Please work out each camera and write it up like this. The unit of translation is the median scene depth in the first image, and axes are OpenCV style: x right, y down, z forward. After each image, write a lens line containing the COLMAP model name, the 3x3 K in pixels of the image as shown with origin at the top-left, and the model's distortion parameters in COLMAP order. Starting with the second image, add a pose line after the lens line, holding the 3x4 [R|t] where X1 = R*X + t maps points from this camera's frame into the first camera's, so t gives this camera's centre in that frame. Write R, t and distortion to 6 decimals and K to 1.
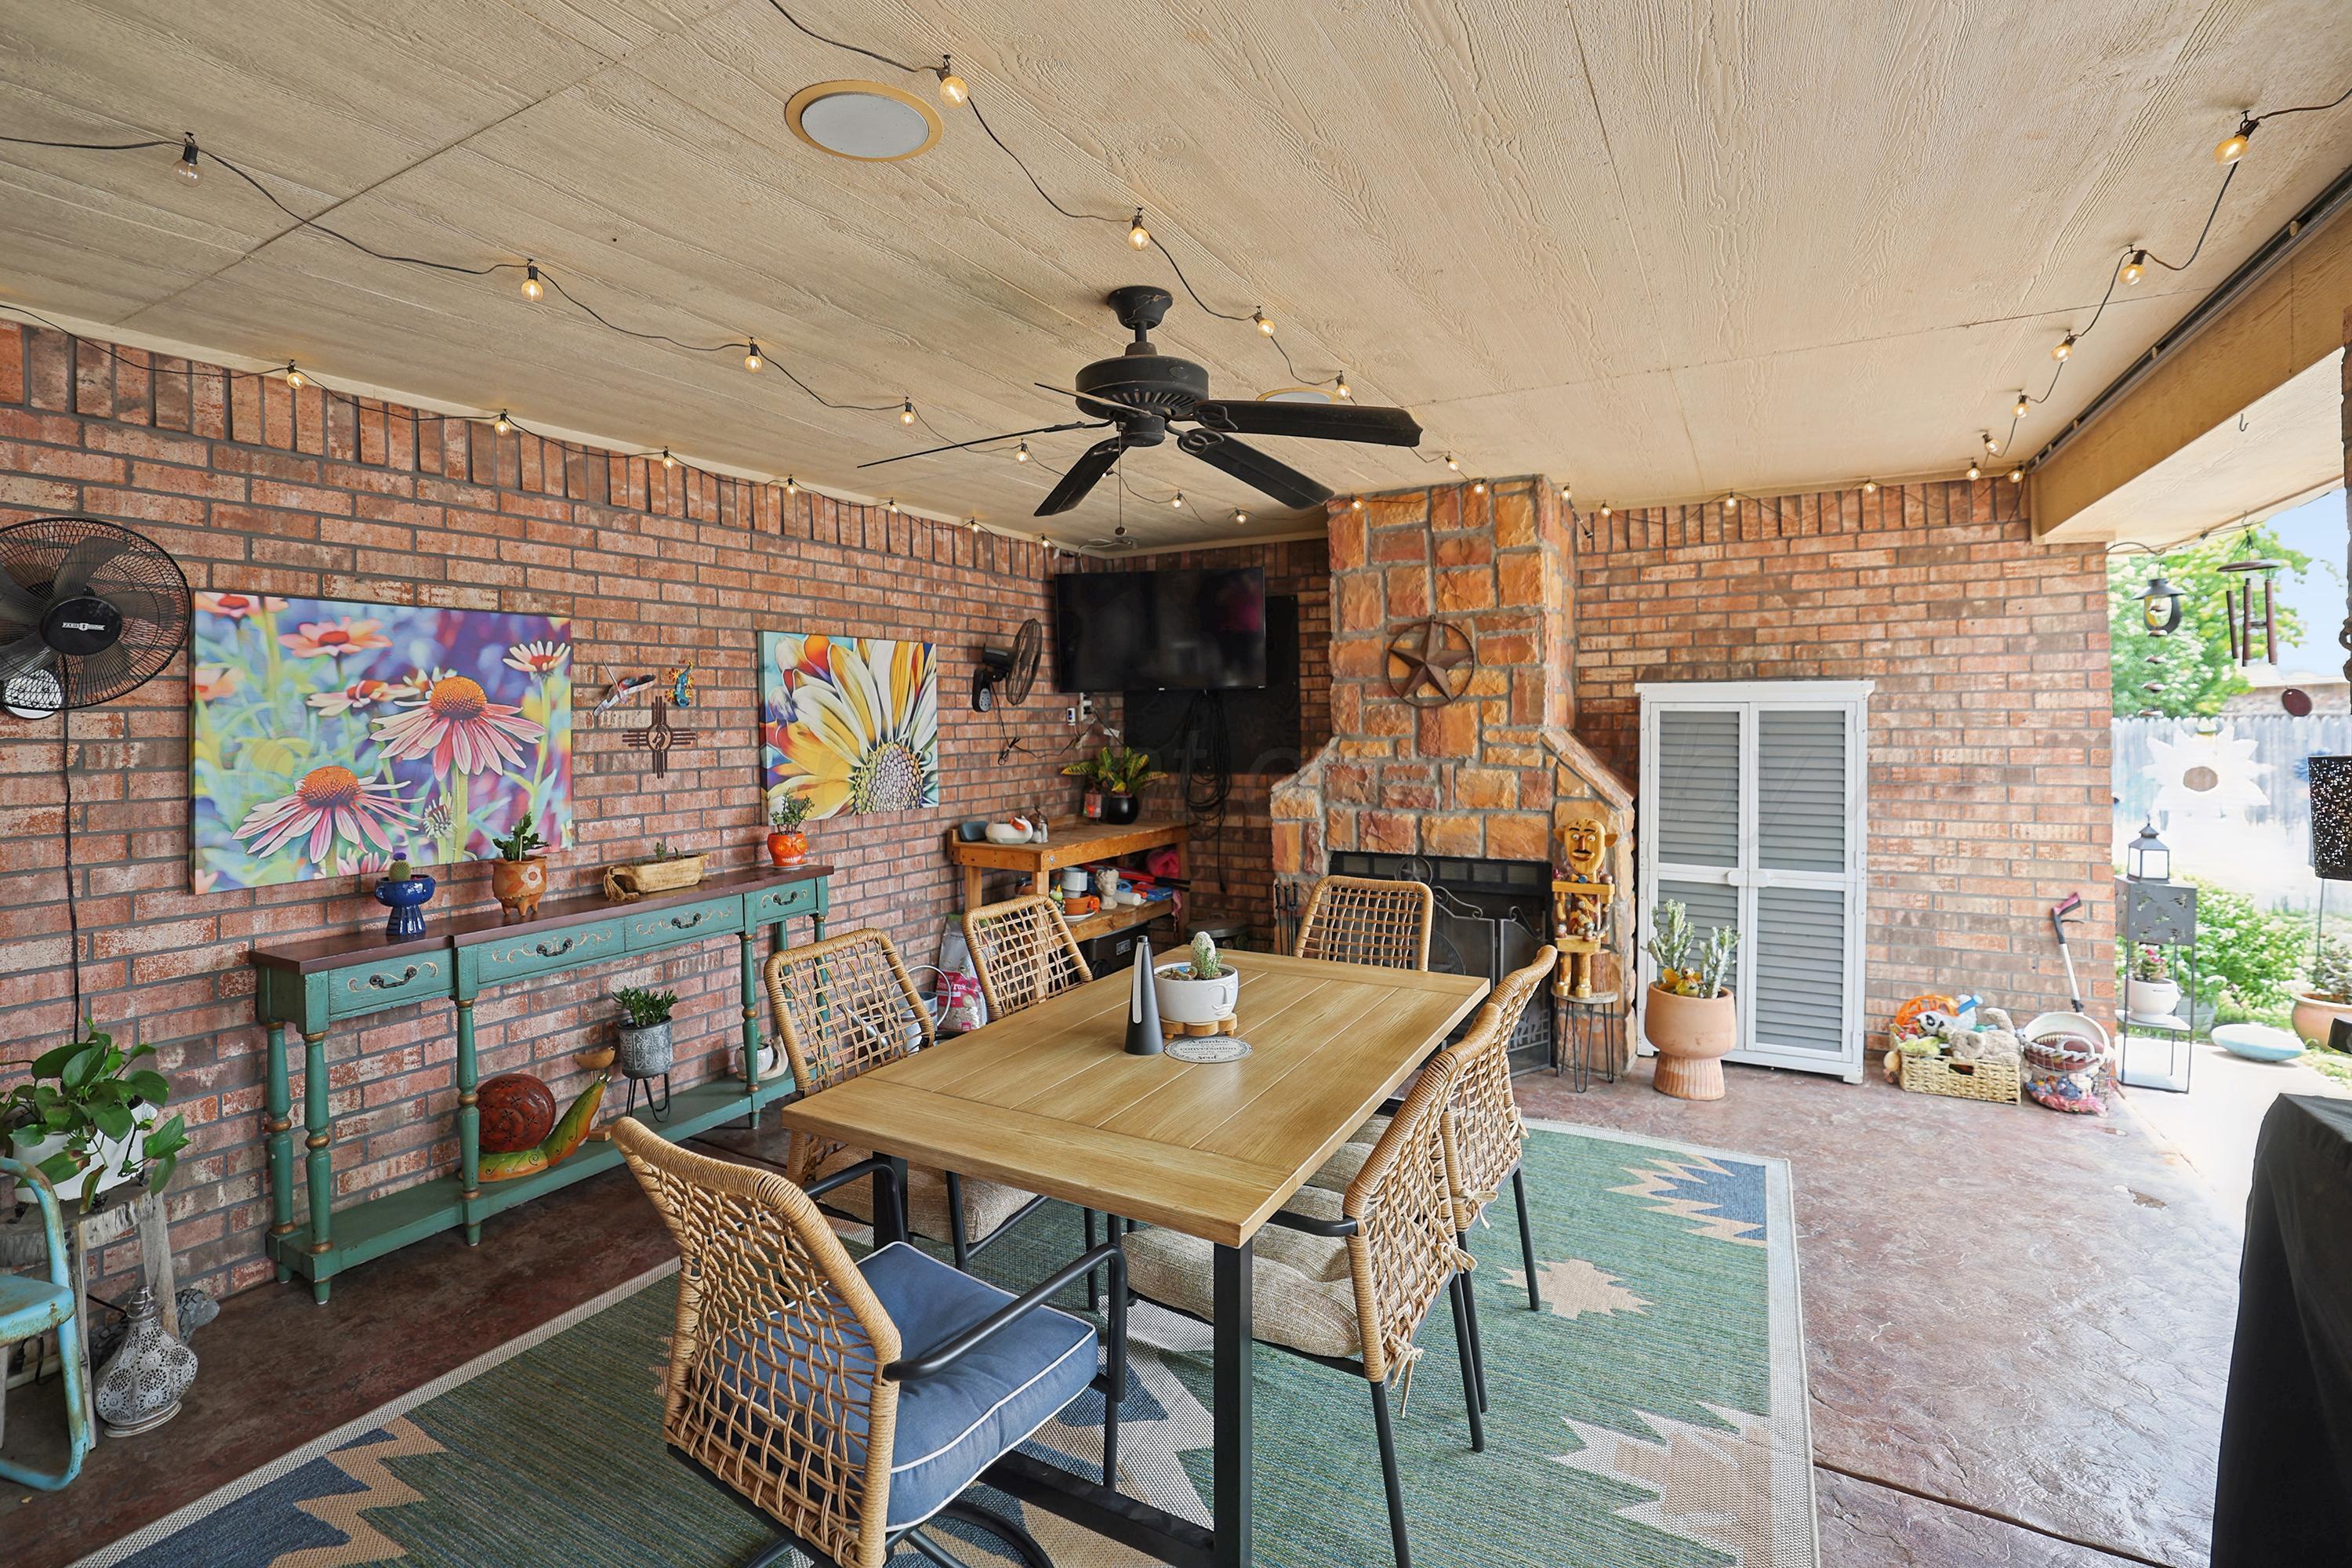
lens RADIAL K [[1070.9, 0, 1179.9], [0, 1070.9, 713.6], [0, 0, 1]] dist [0.001655, 0.000452]
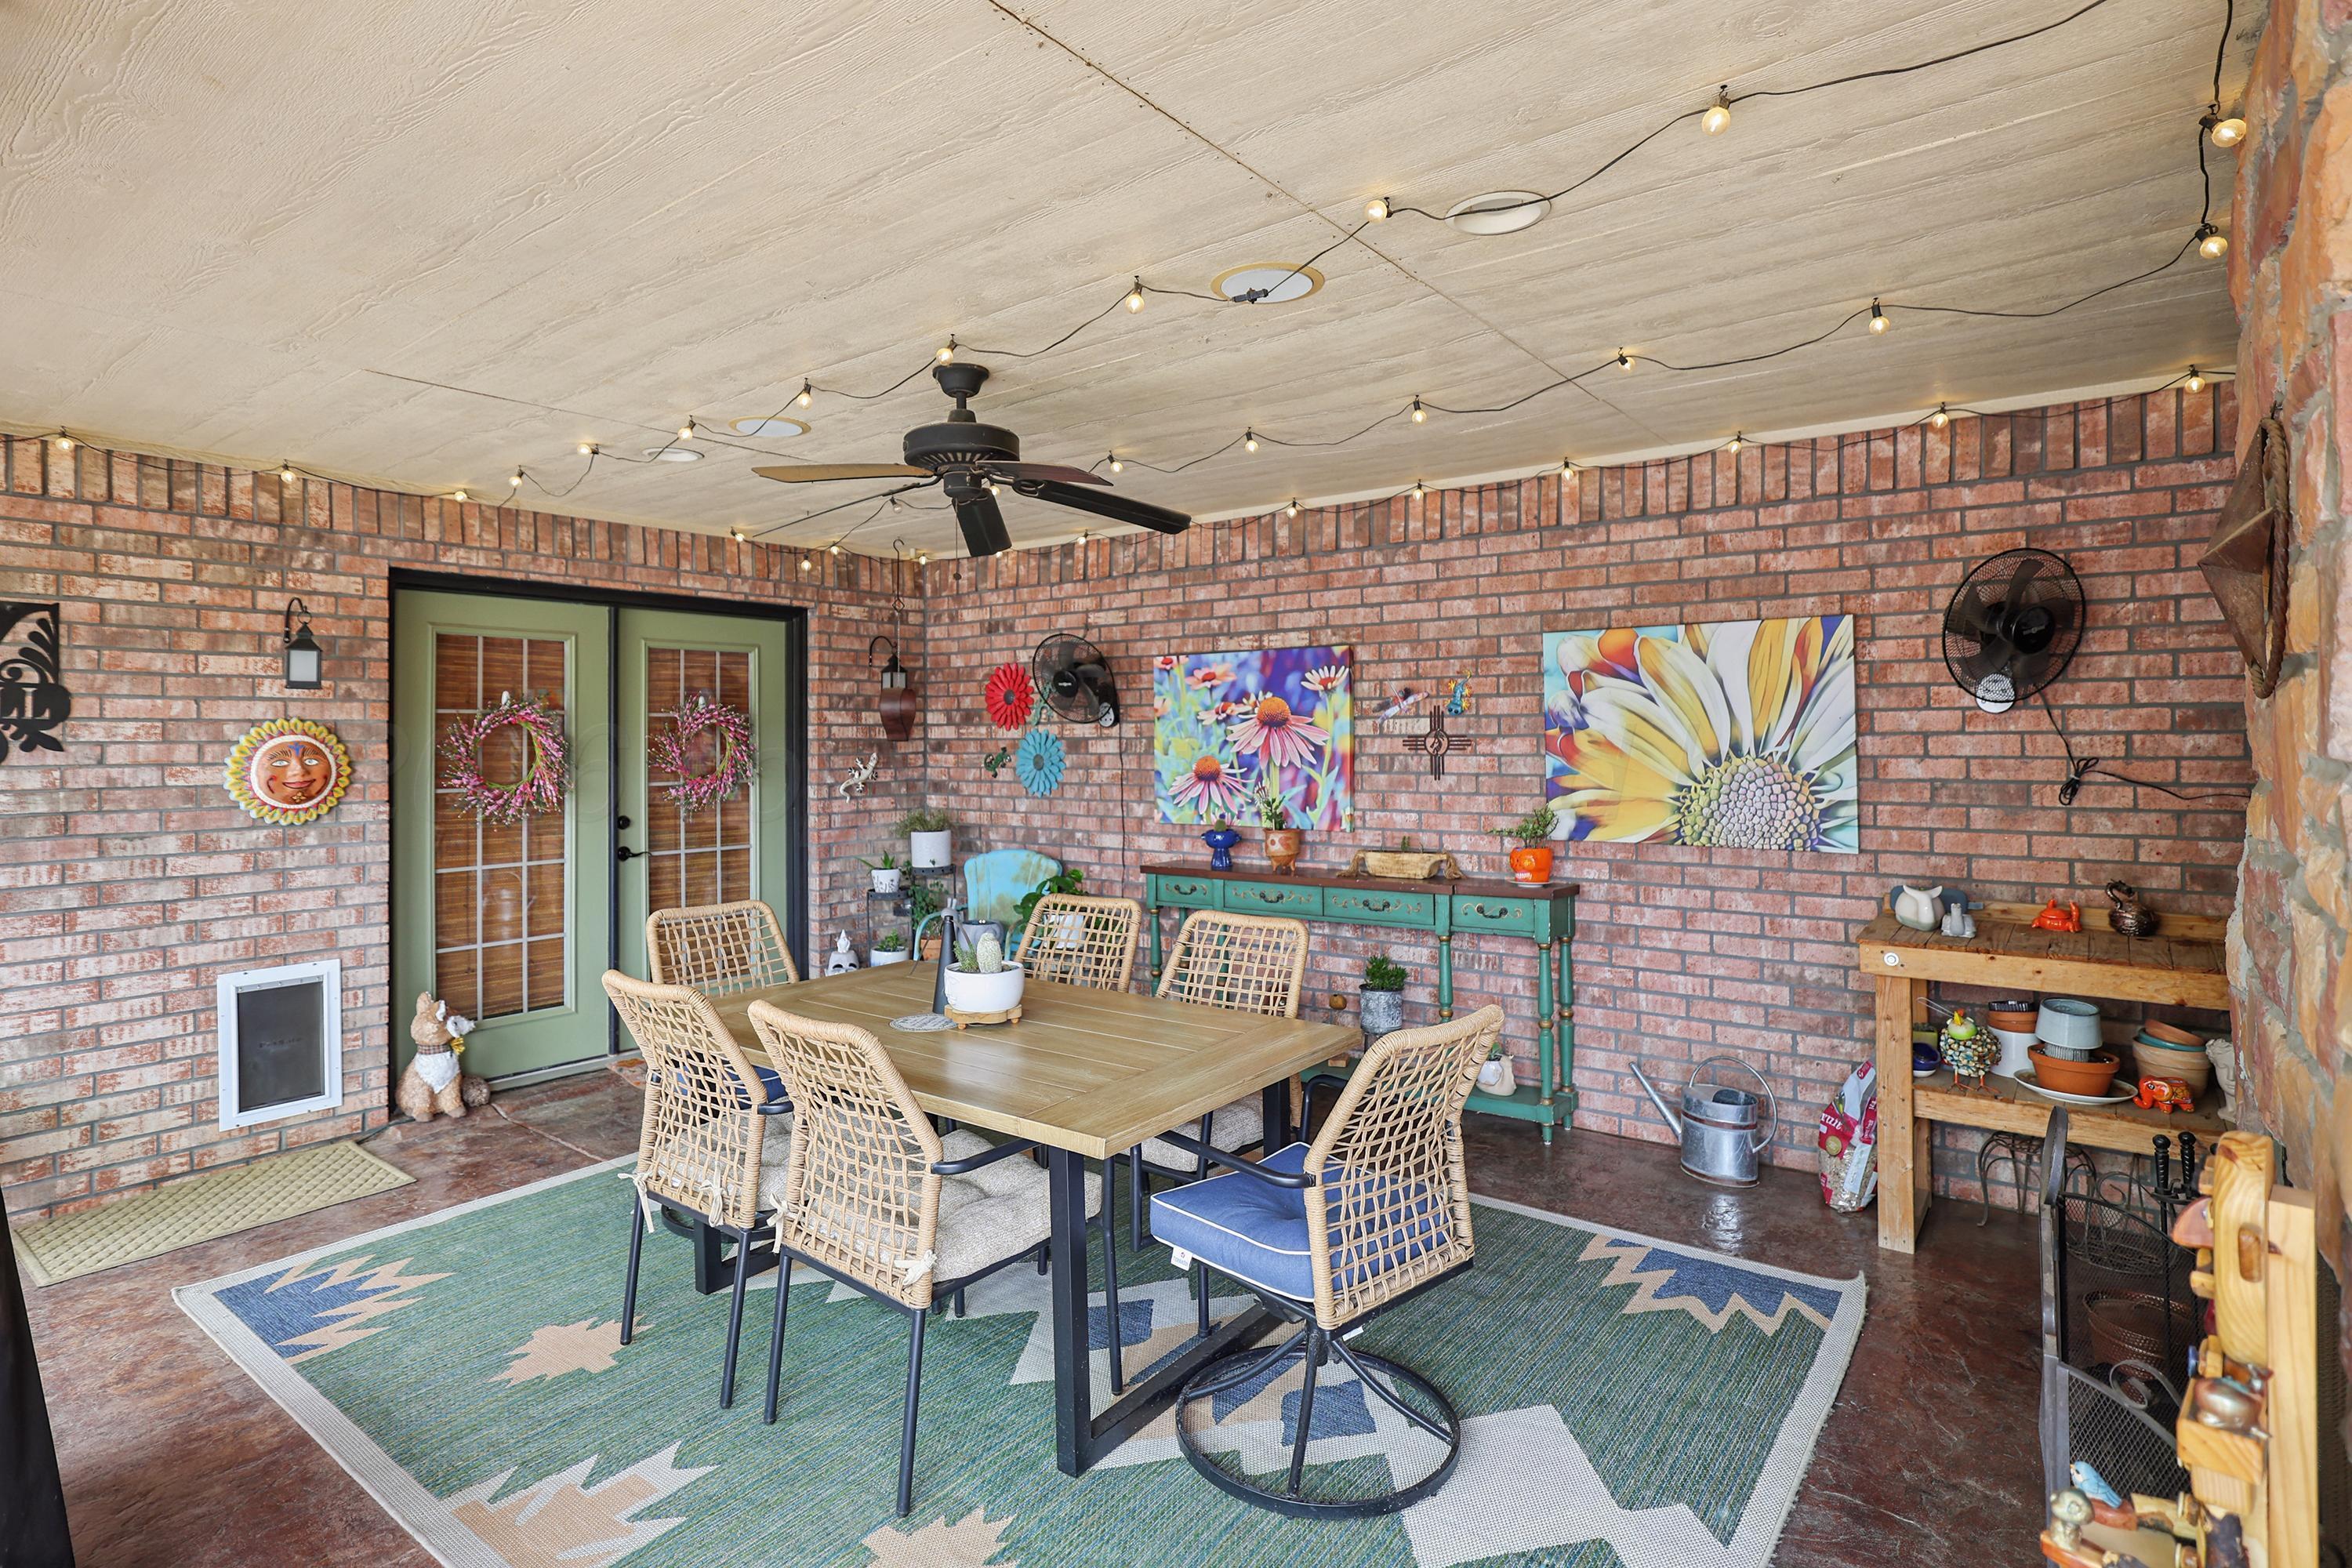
lens RADIAL K [[1206.2, 0, 1153.9], [0, 1206.2, 727.1], [0, 0, 1]] dist [-0.001913, -0.000021]
pose [[-0.121335, 0.005562, -0.992596, 0.821330], [0.010636, 0.999934, 0.004303, -0.002613], [0.992555, -0.010035, -0.121386, 0.912037]]
